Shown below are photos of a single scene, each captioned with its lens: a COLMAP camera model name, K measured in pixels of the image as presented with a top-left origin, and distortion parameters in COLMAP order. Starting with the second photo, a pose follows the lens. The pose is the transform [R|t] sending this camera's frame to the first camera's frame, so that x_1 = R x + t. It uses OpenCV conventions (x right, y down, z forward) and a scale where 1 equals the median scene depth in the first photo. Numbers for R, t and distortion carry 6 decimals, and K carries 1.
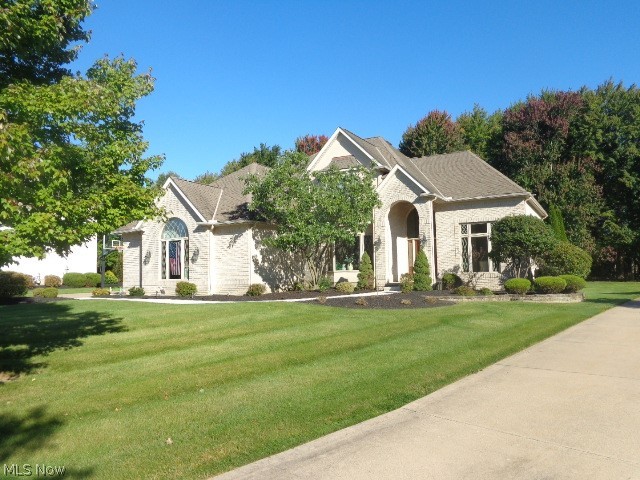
lens RADIAL K [[482.6, 0, 320.0], [0, 482.6, 240.0], [0, 0, 1]] dist [-0.004831, 0.001361]
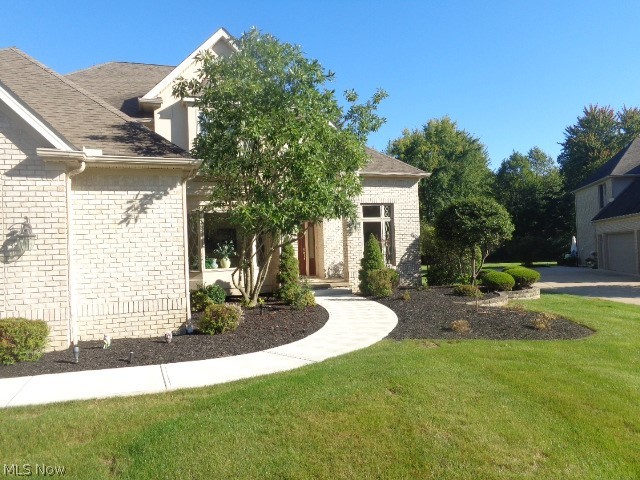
lens RADIAL K [[482.6, 0, 320.0], [0, 482.6, 240.0], [0, 0, 1]] dist [-0.004831, 0.001361]
pose [[0.666359, 0.011879, 0.745537, -0.335511], [-0.026285, 0.999626, 0.007566, 0.020412], [-0.745168, -0.024638, 0.666422, 0.530311]]
